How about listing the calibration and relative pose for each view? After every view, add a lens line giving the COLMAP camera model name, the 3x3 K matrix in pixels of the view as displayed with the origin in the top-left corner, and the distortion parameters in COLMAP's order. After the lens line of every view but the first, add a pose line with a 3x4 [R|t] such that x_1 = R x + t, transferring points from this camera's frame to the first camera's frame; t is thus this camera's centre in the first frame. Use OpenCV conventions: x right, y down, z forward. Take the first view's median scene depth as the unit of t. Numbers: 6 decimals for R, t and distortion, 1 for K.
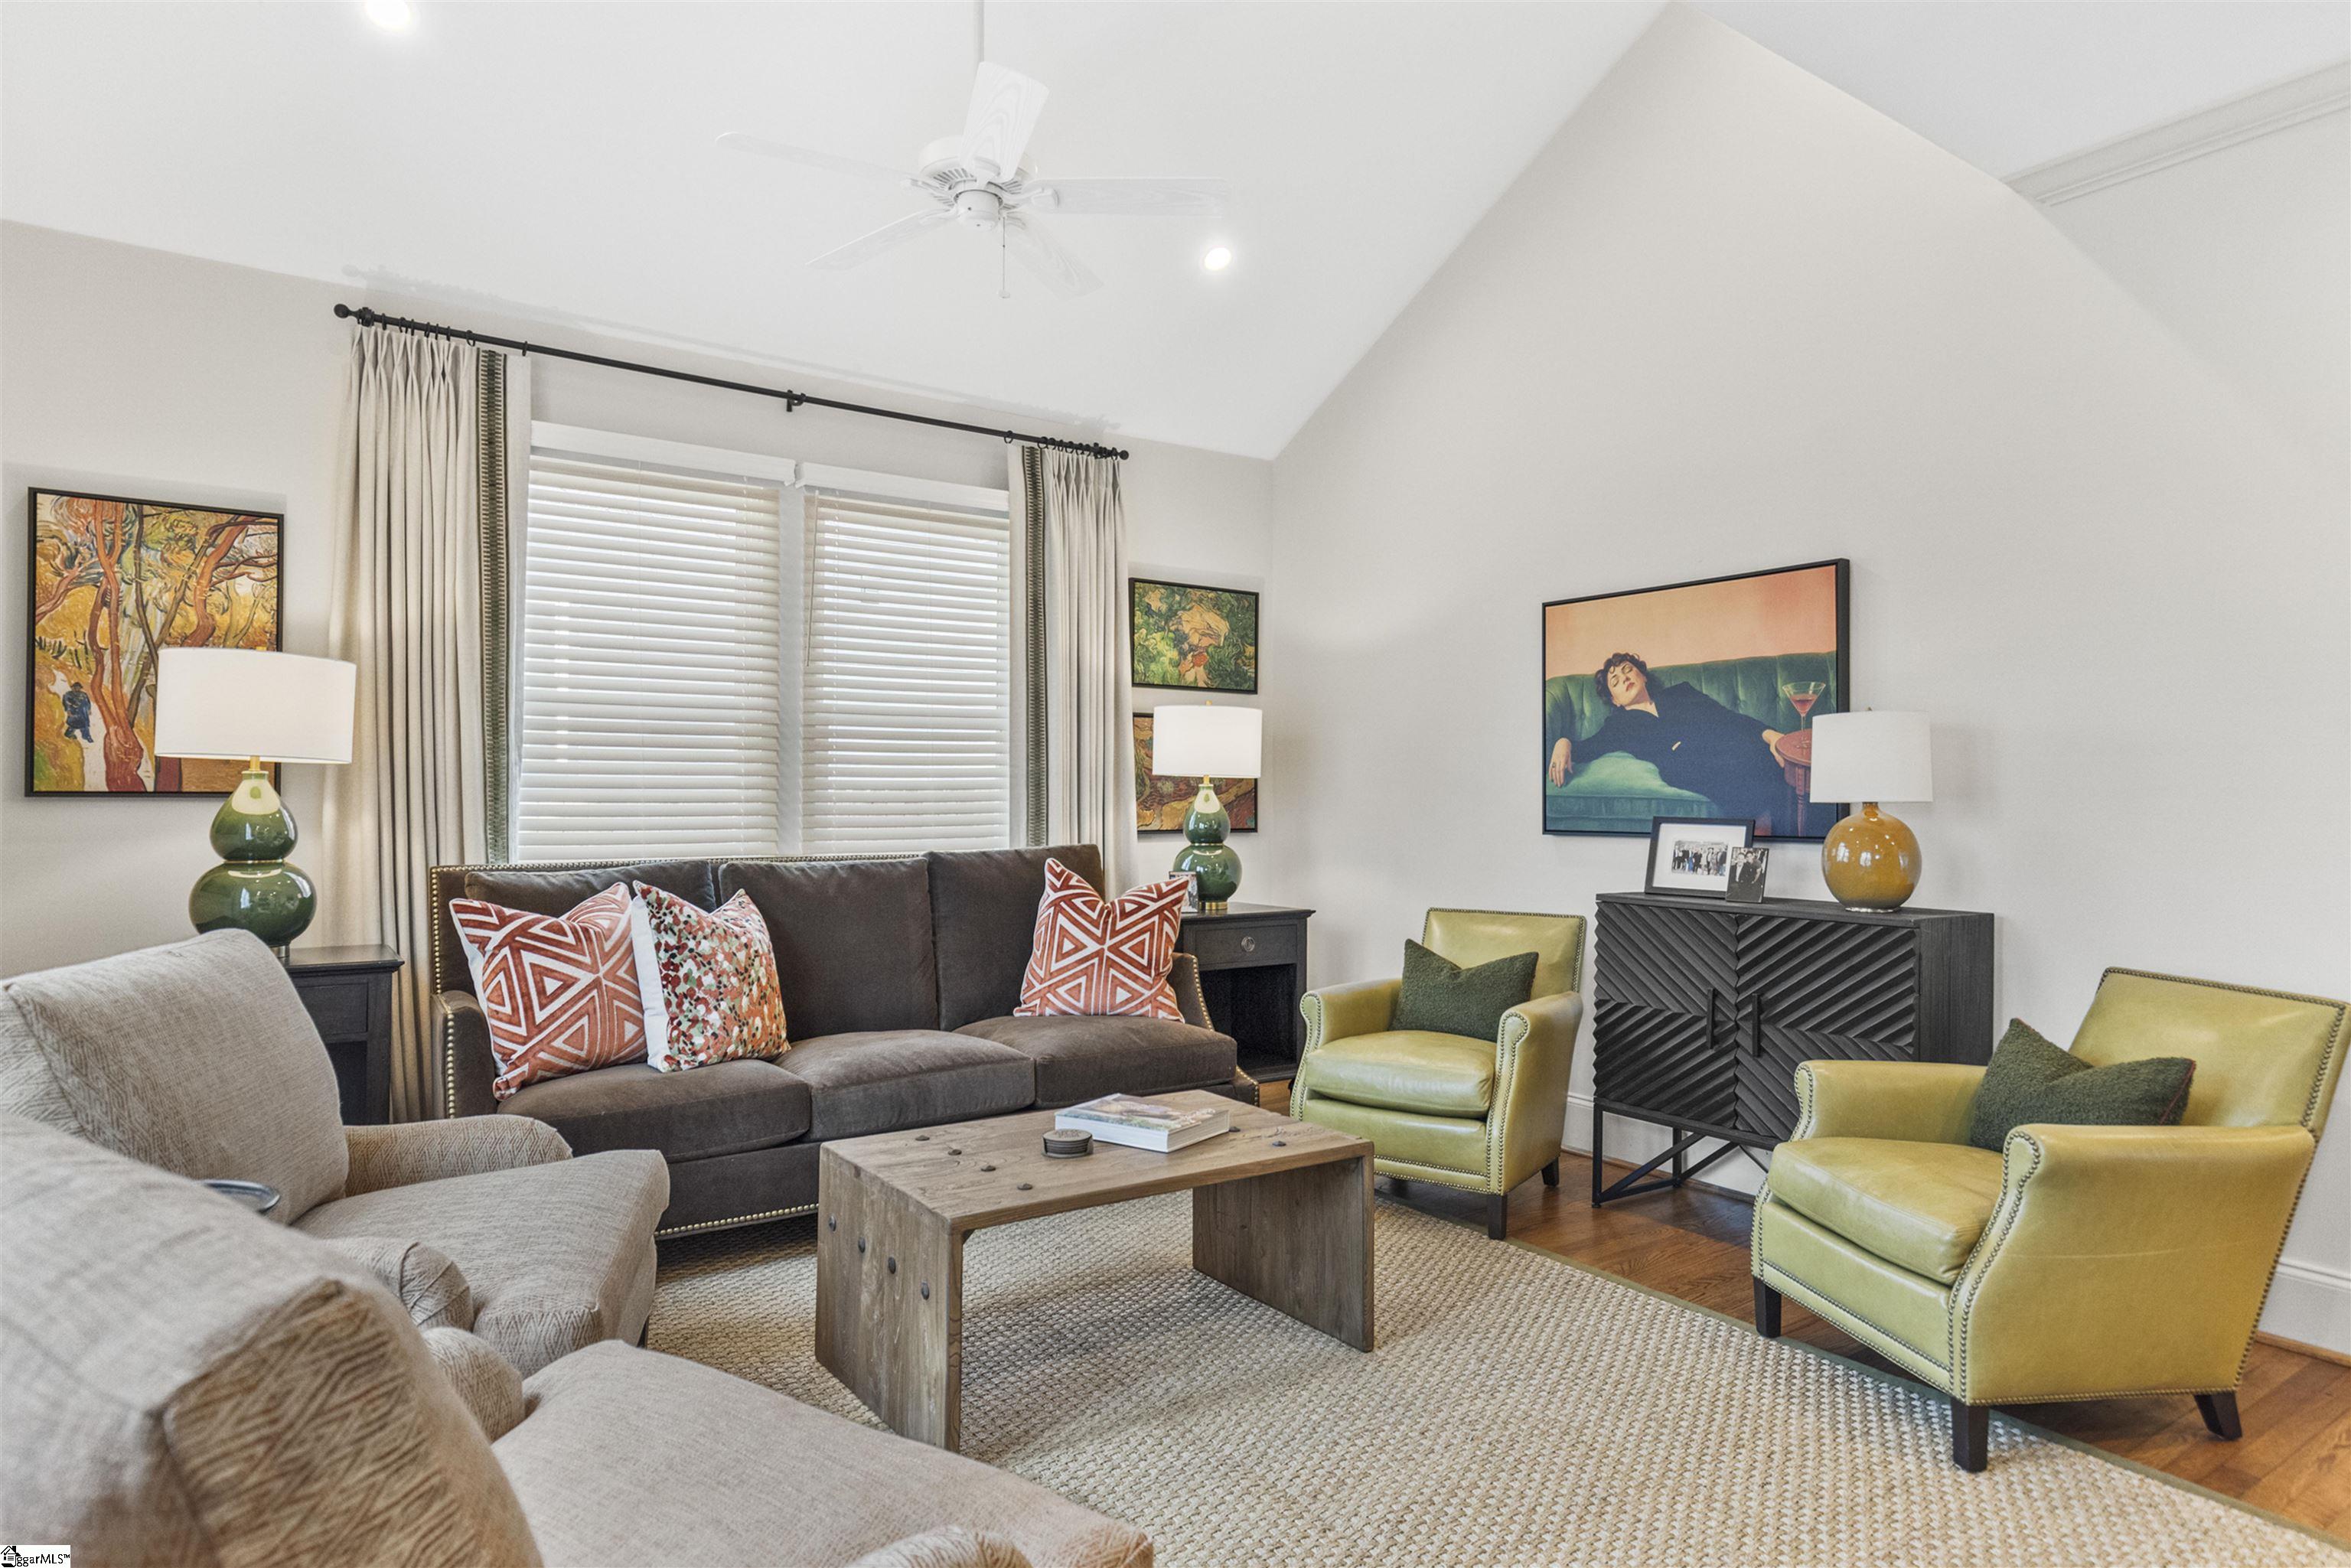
lens RADIAL K [[1344.0, 0, 1194.3], [0, 1344.0, 787.9], [0, 0, 1]] dist [0.006452, -0.001317]
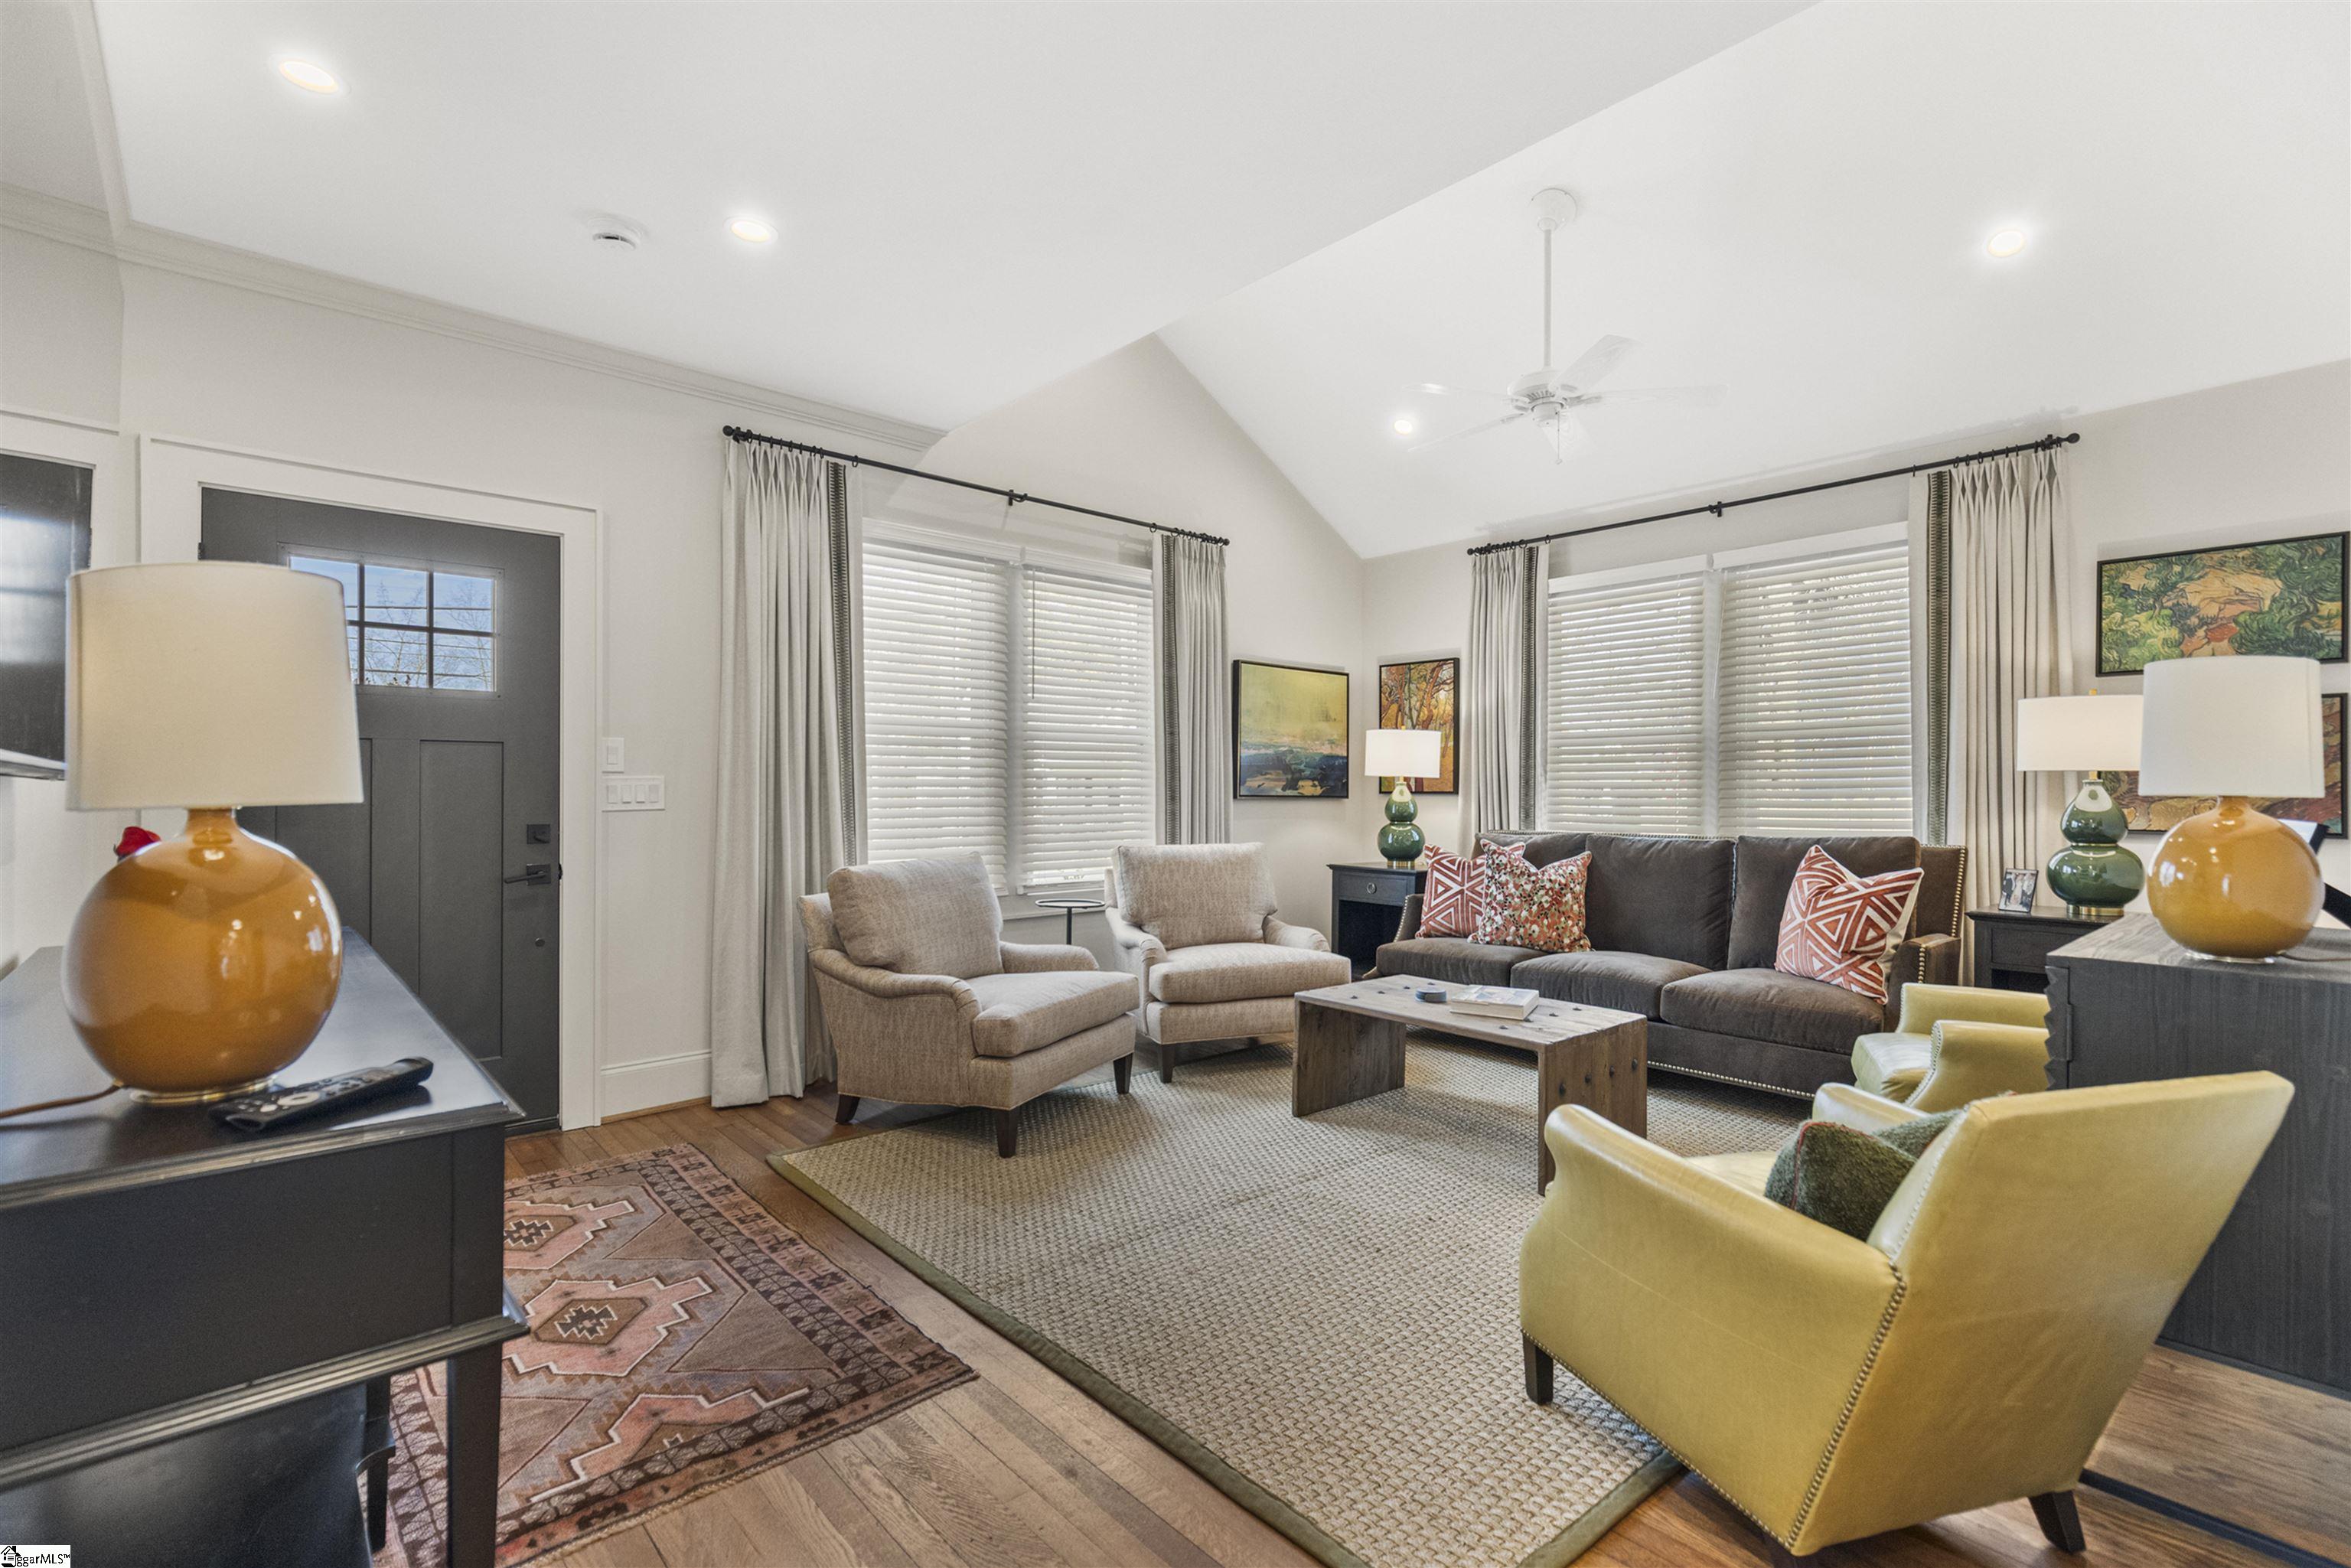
lens RADIAL K [[1076.1, 0, 1173.7], [0, 1076.1, 788.8], [0, 0, 1]] dist [0.005685, -0.001659]
pose [[0.105337, -0.003812, -0.994429, 0.973517], [0.008767, 0.999957, -0.002904, 0.000344], [0.994398, -0.008412, 0.105366, 0.413313]]
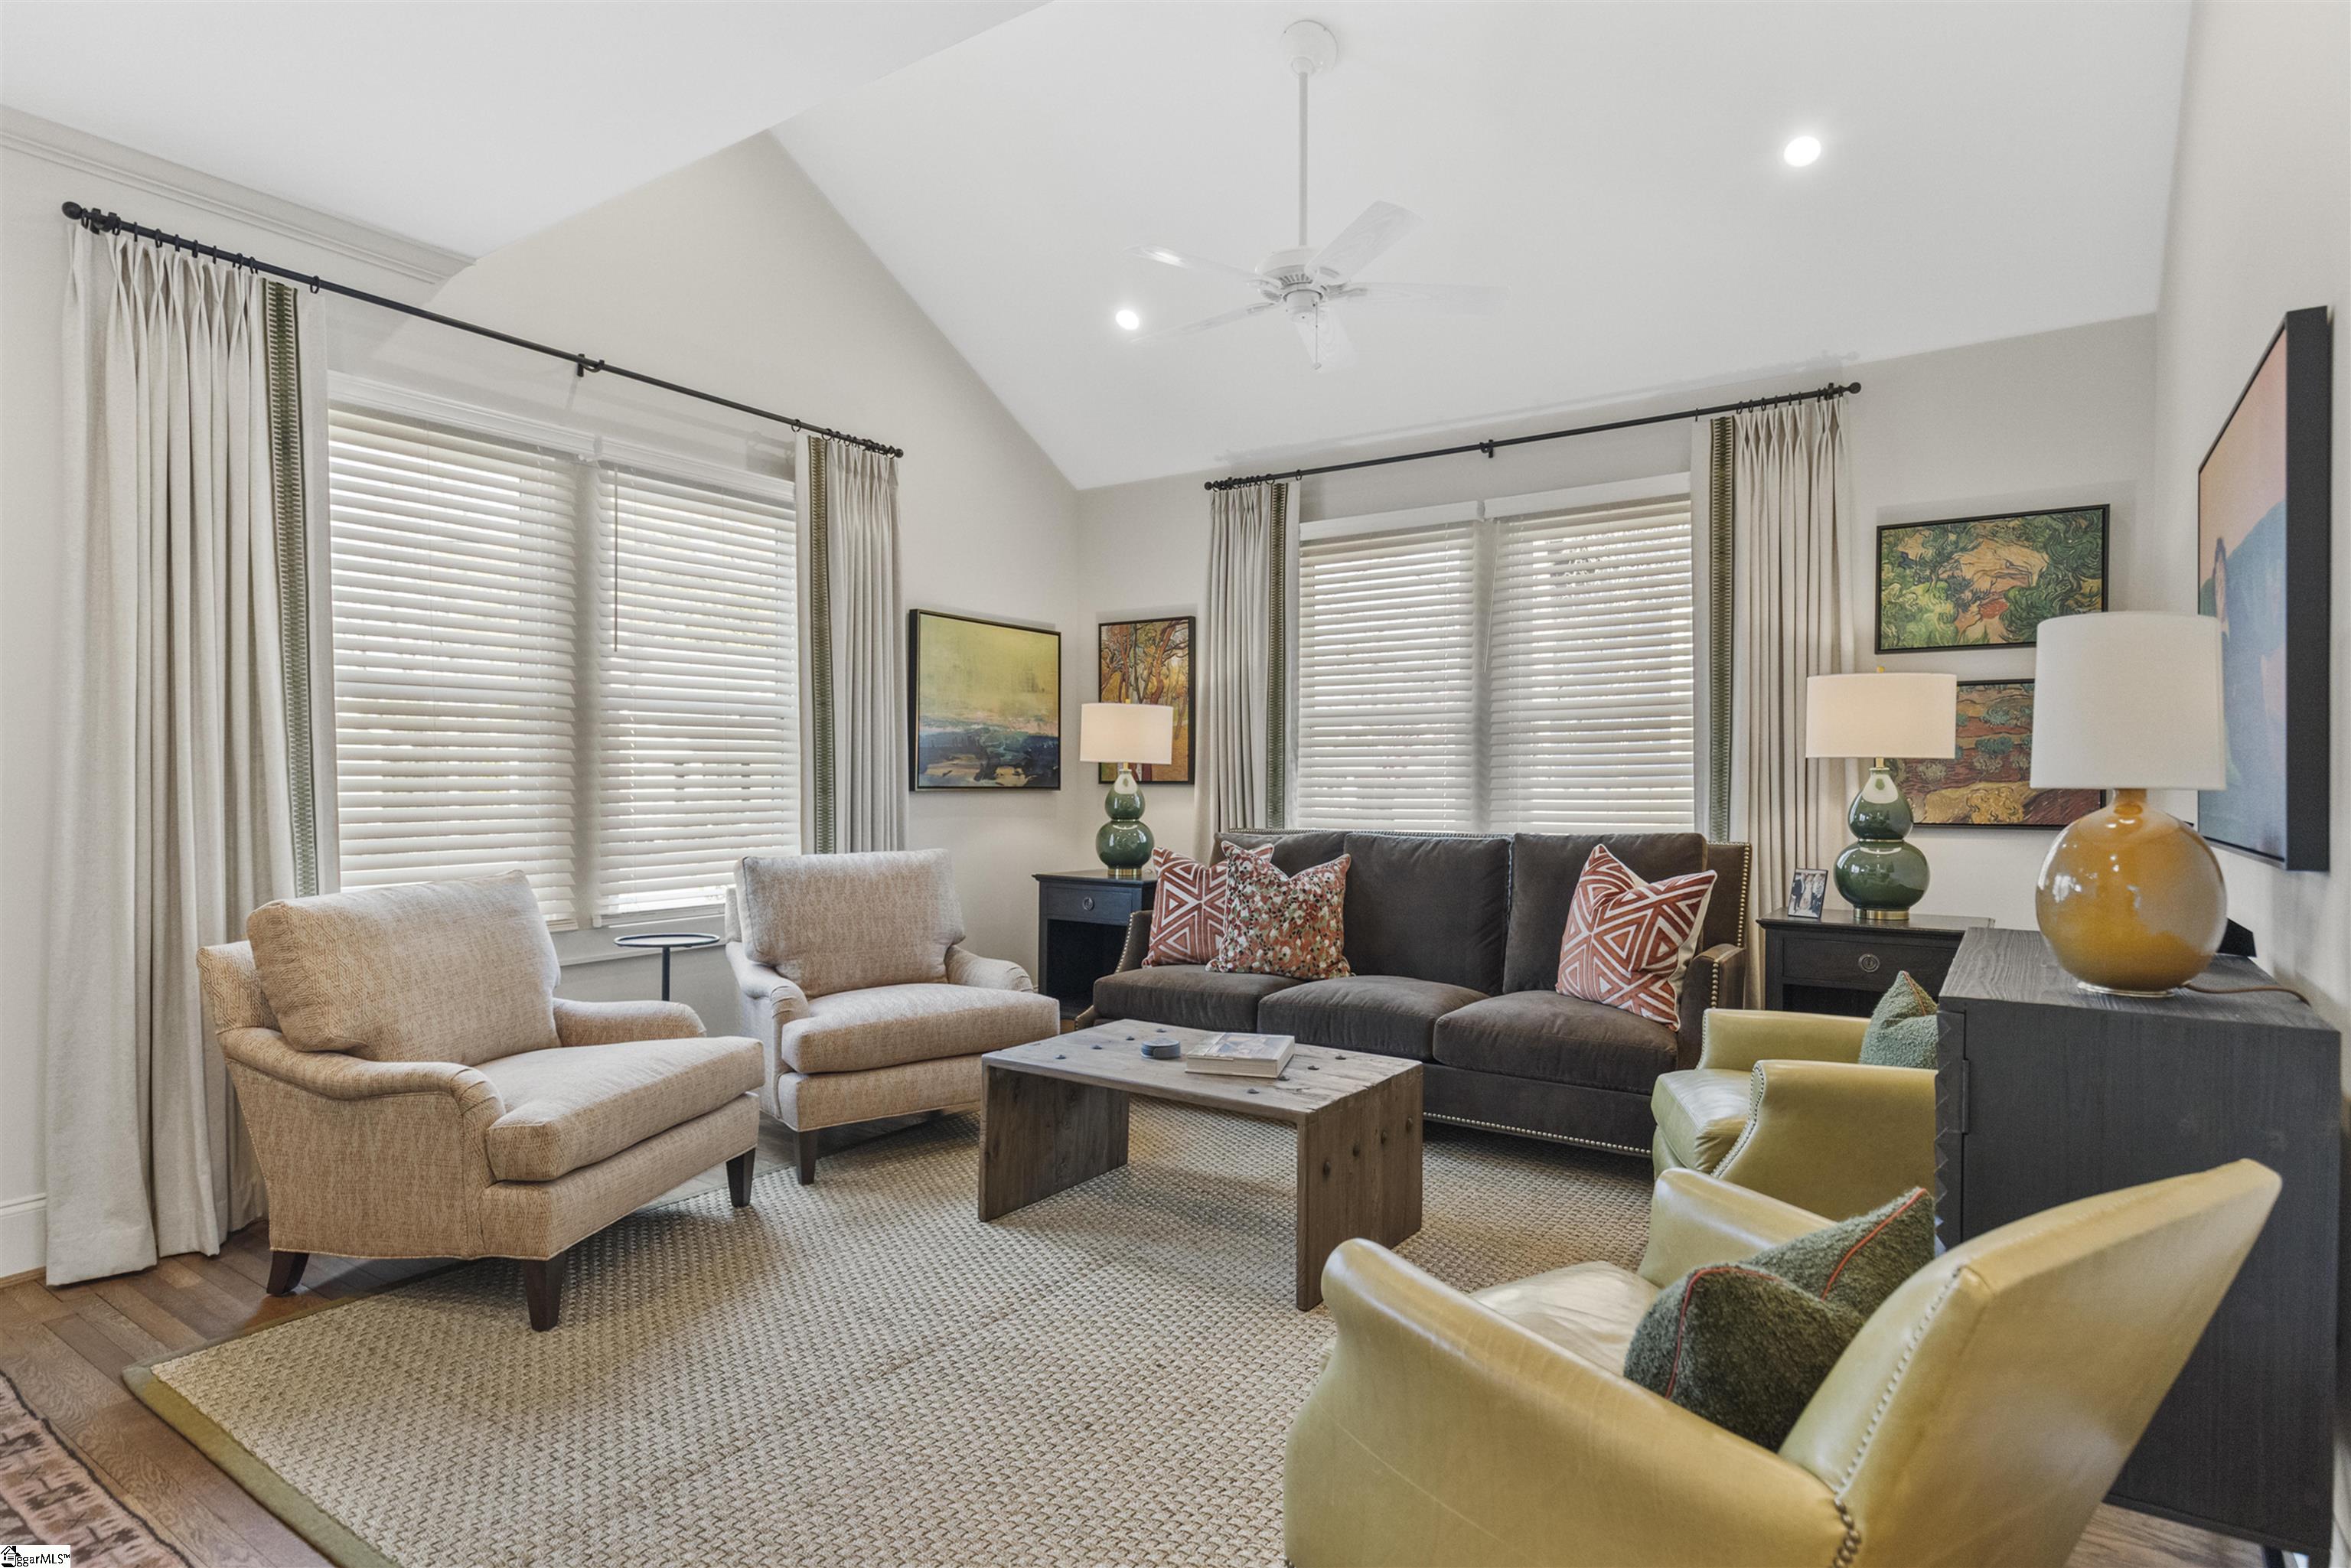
lens RADIAL K [[1258.1, 0, 1177.8], [0, 1258.1, 792.1], [0, 0, 1]] dist [-0.008021, -0.000943]
pose [[0.345452, 0.007170, -0.938409, 0.836200], [0.009639, 0.999891, 0.011188, -0.000765], [0.938387, -0.012910, 0.345346, 0.462794]]
